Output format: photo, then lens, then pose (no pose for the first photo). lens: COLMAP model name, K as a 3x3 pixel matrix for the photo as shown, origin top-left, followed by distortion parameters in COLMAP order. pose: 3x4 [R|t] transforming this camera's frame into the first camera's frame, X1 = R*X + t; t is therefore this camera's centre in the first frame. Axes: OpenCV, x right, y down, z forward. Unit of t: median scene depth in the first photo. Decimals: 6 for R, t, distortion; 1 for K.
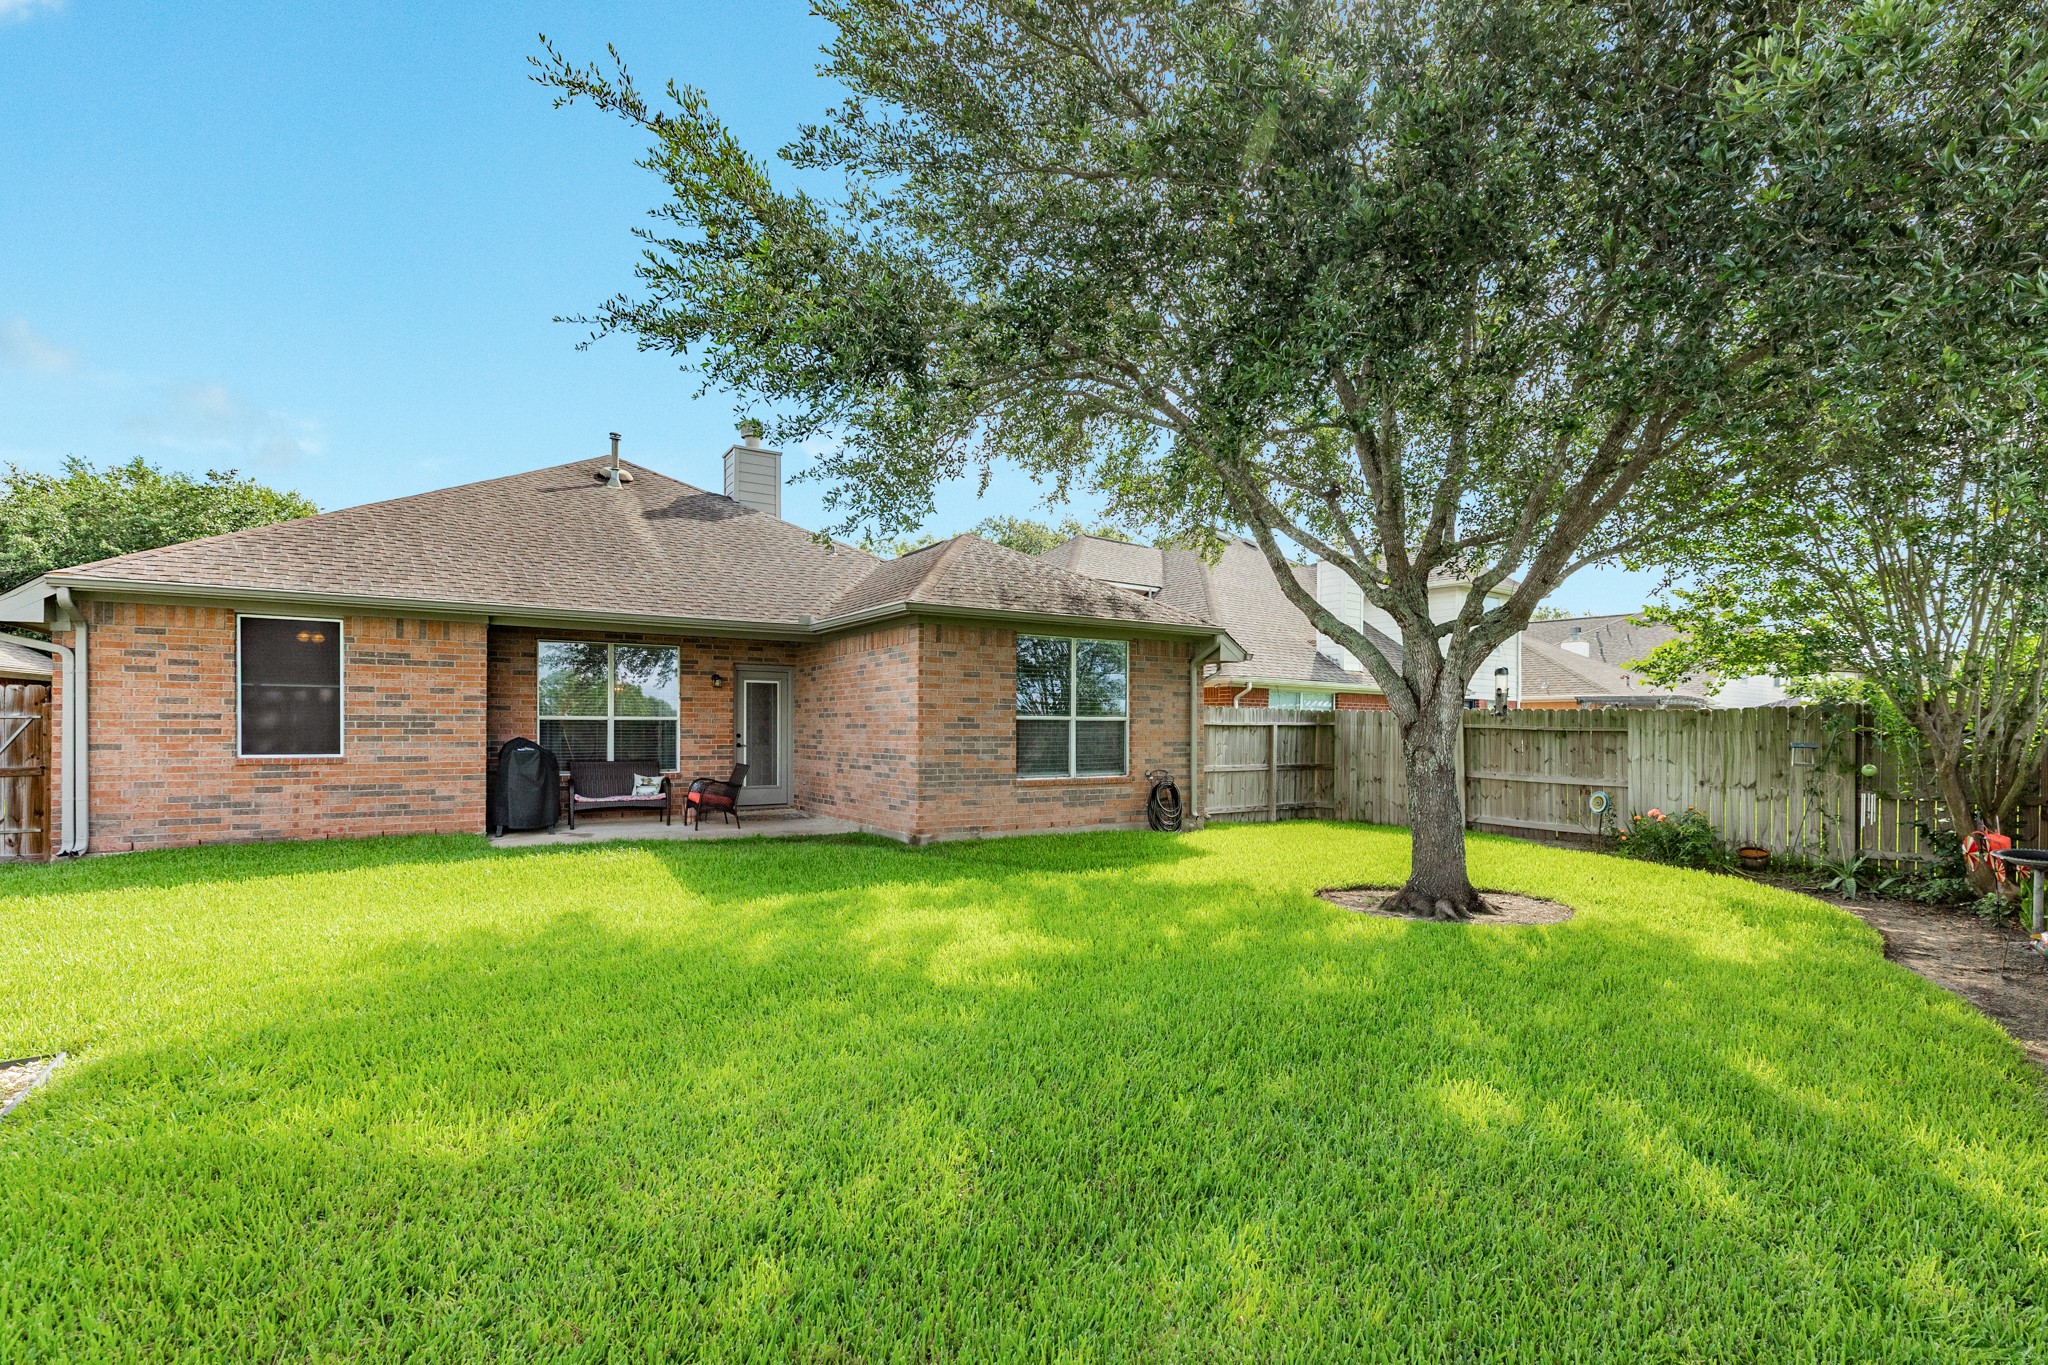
lens RADIAL K [[946.4, 0, 1027.0], [0, 946.4, 731.0], [0, 0, 1]] dist [0.001005, -0.000250]
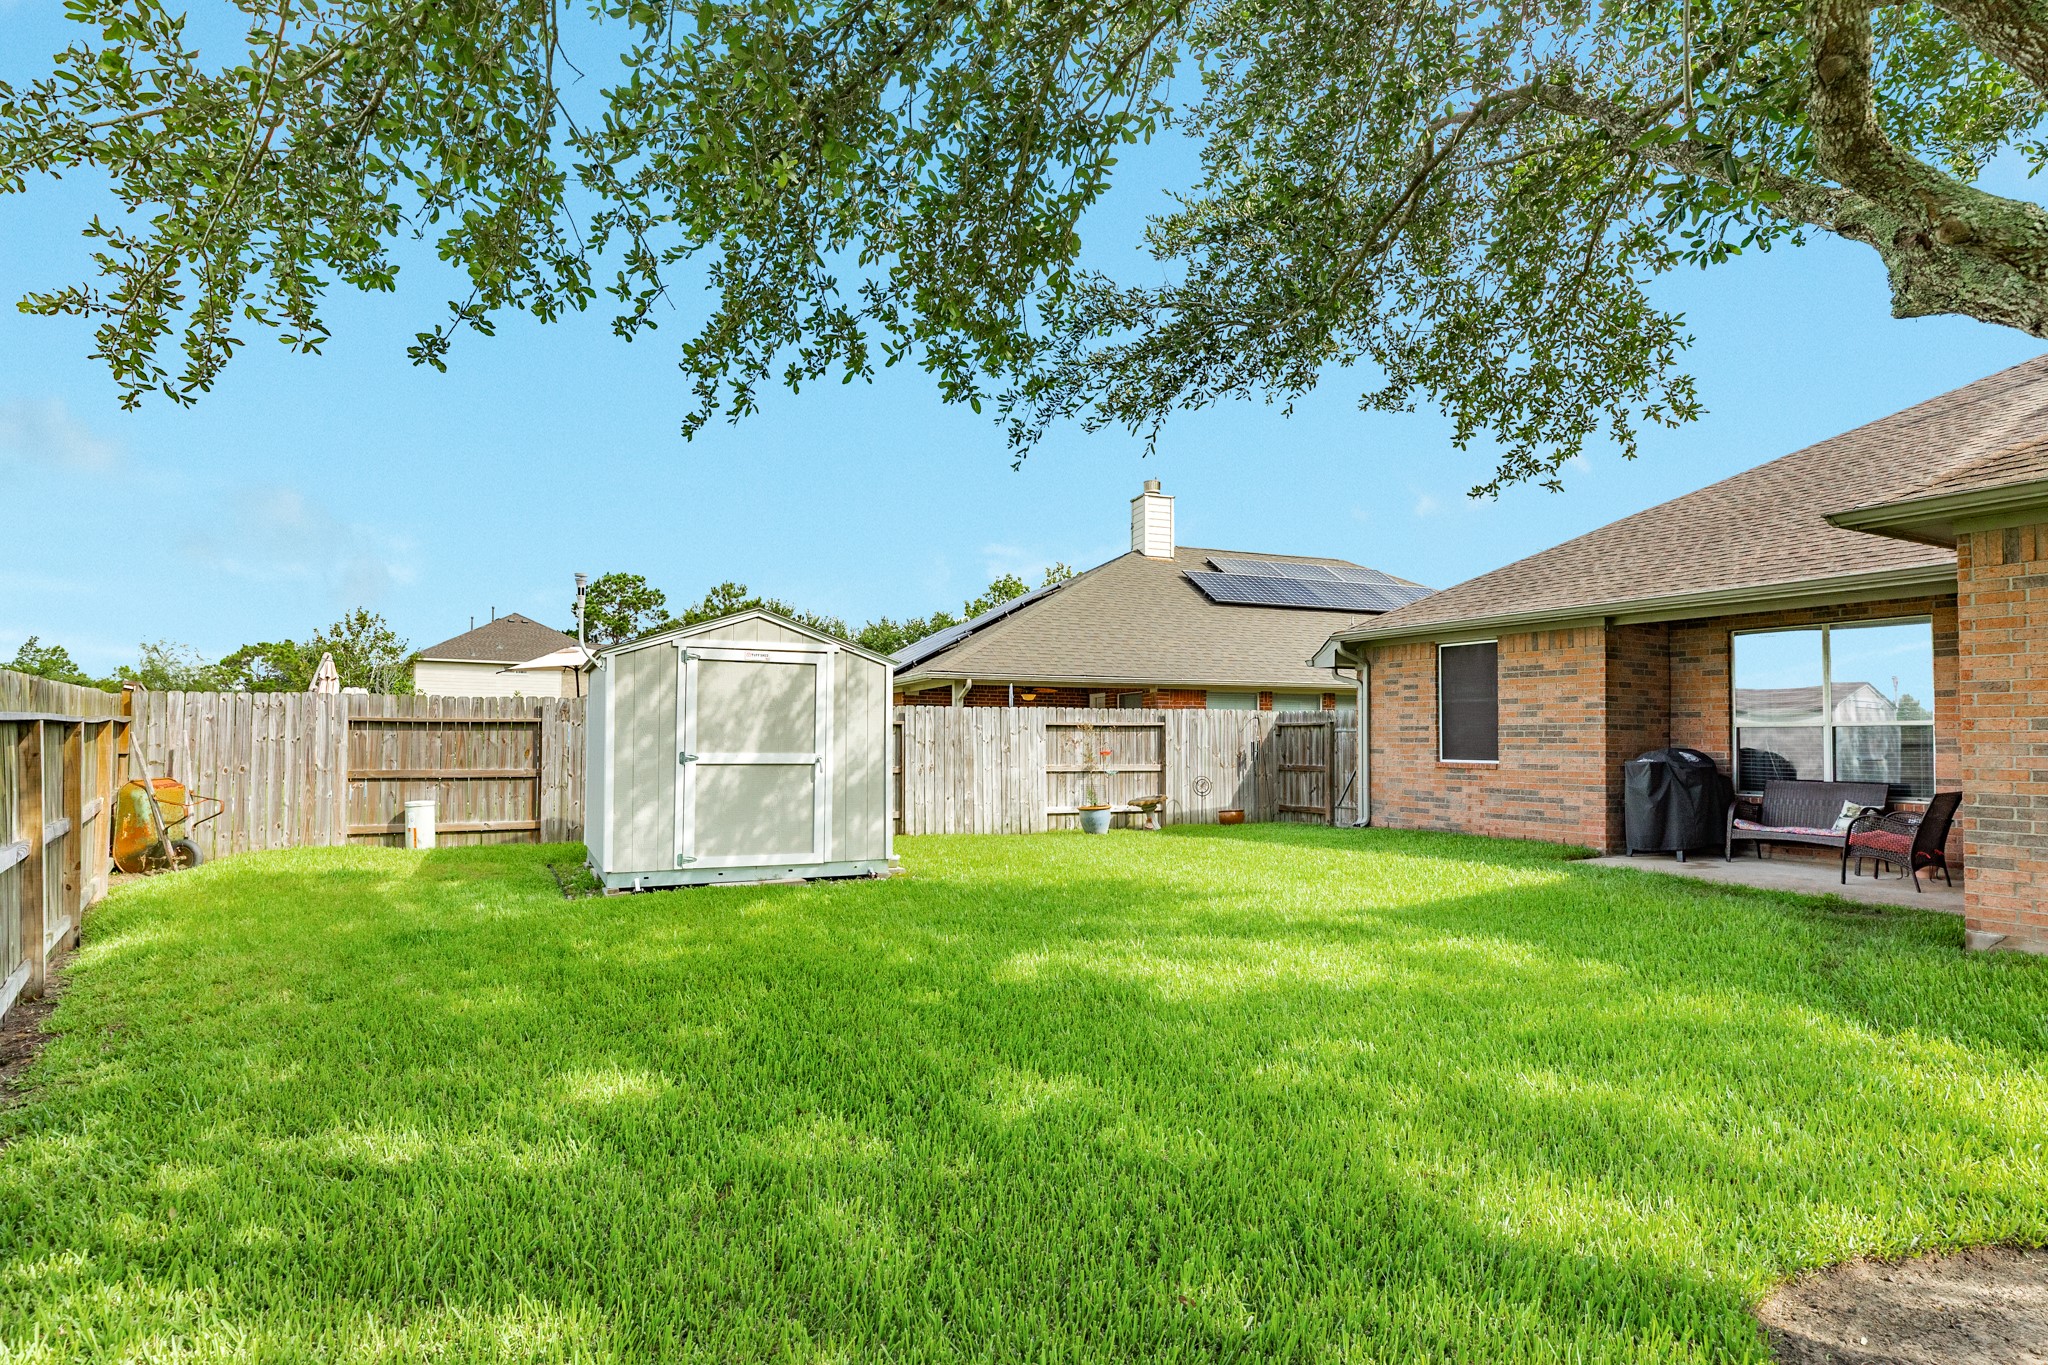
lens RADIAL K [[1054.9, 0, 1013.6], [0, 1054.9, 701.5], [0, 0, 1]] dist [0.001509, 0.000417]
pose [[-0.098078, -0.042273, -0.994280, 0.542644], [-0.011804, 0.999077, -0.041313, 0.012503], [0.995109, 0.007684, -0.098487, 0.539784]]
